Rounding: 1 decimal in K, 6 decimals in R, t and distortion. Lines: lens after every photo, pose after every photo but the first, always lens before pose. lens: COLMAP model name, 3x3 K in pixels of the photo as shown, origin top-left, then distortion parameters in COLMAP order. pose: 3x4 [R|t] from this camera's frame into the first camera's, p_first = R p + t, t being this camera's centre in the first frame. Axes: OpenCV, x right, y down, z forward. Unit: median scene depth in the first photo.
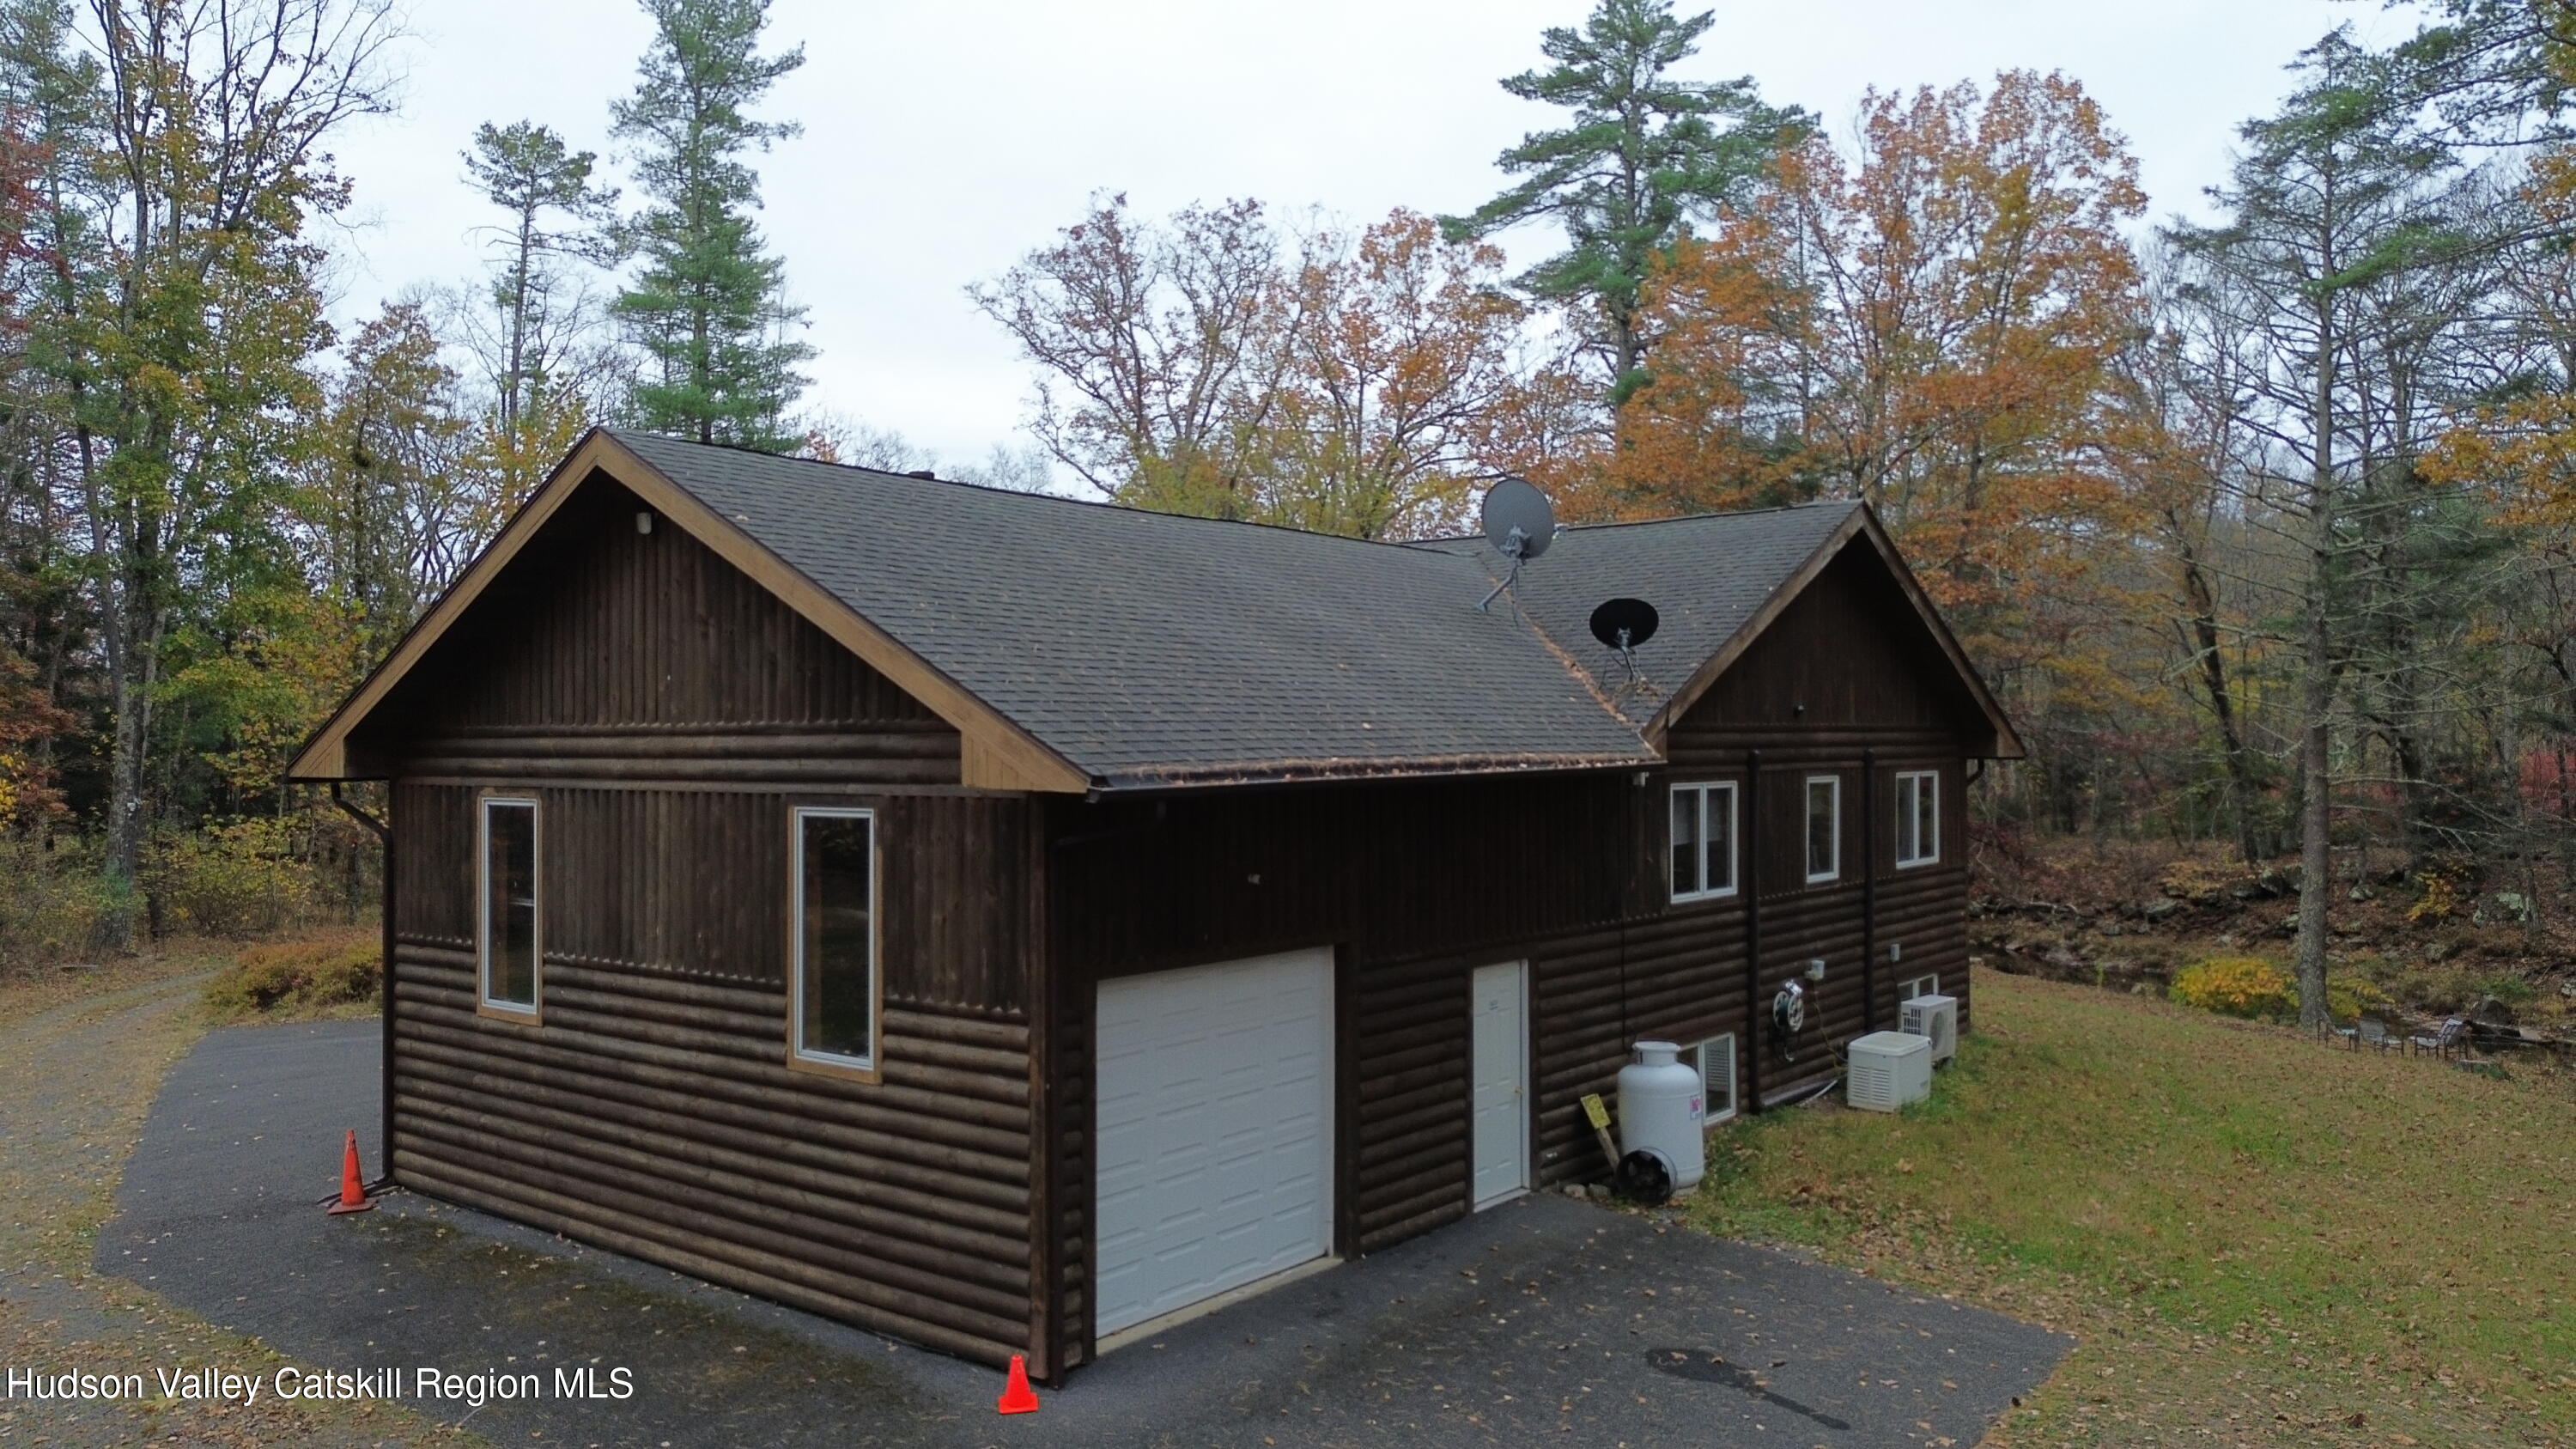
lens RADIAL K [[1838.8, 0, 1297.3], [0, 1838.8, 734.9], [0, 0, 1]] dist [0.060106, -0.004274]
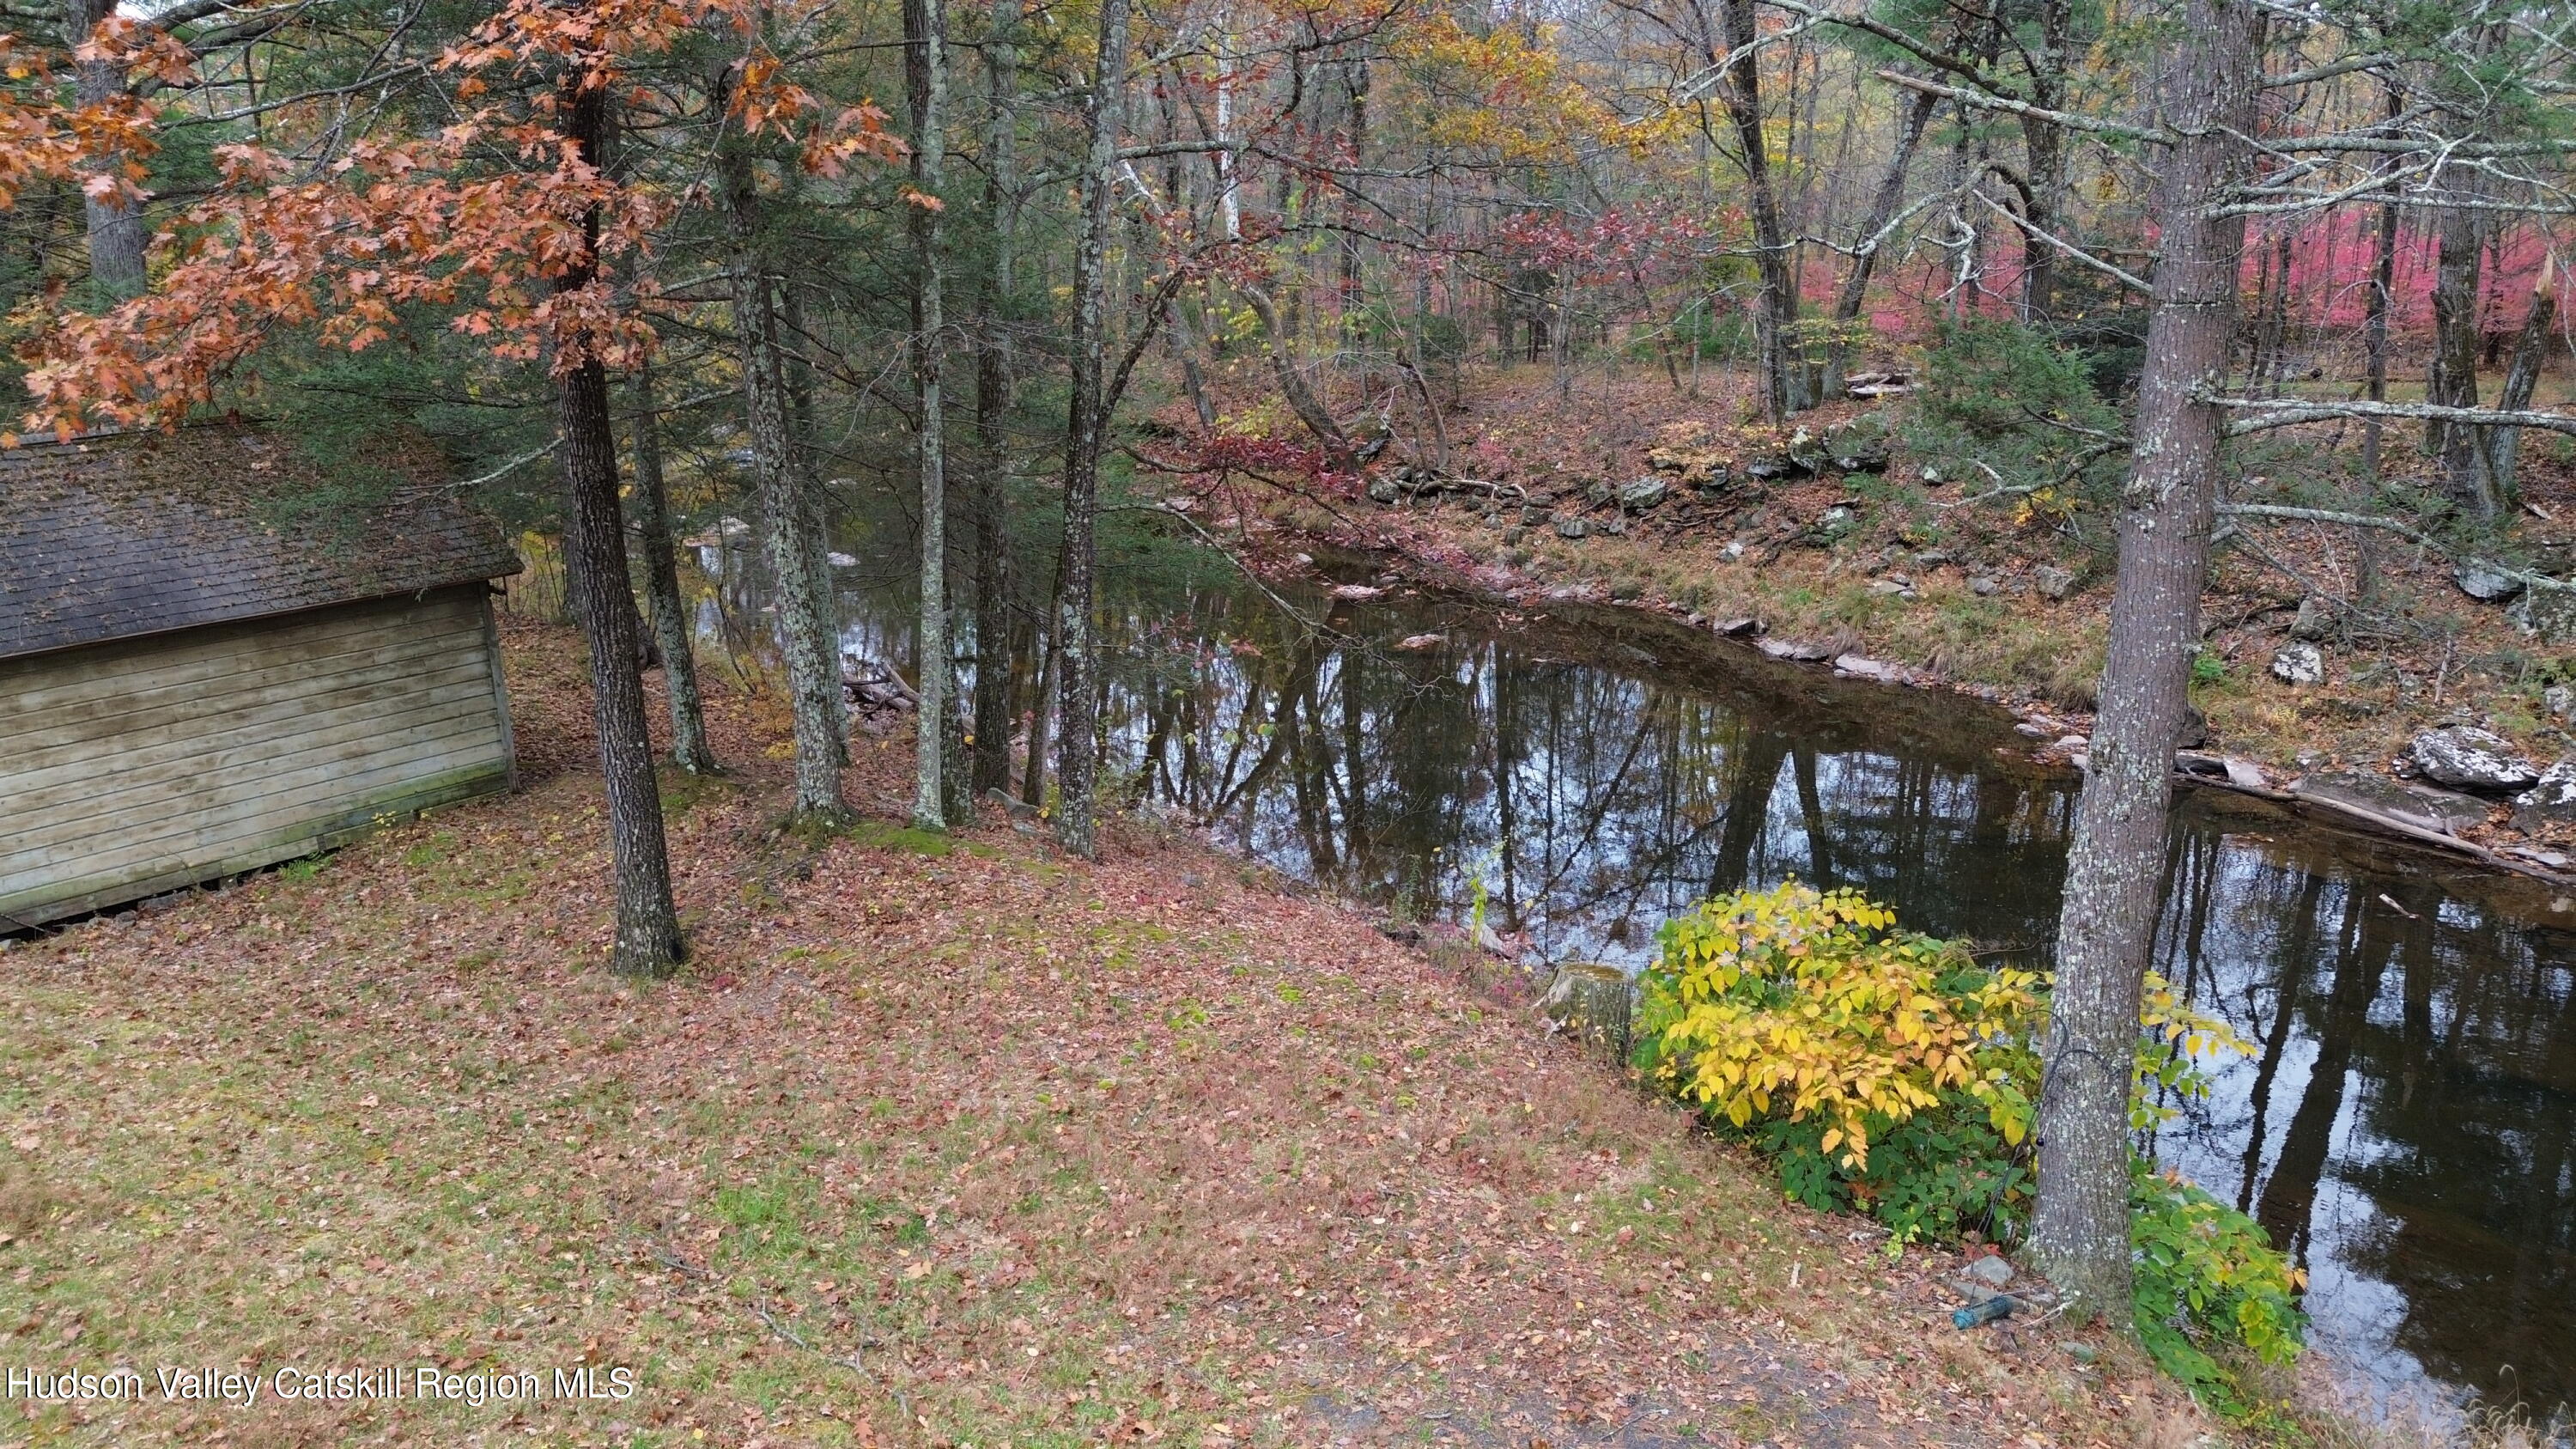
lens RADIAL K [[1838.8, 0, 1291.8], [0, 1838.8, 719.7], [0, 0, 1]] dist [0.060106, -0.004274]
pose [[0.970787, -0.071441, 0.229059, 0.202062], [0.007849, 0.963590, 0.267269, -0.001232], [-0.239813, -0.257663, 0.936002, 0.430014]]
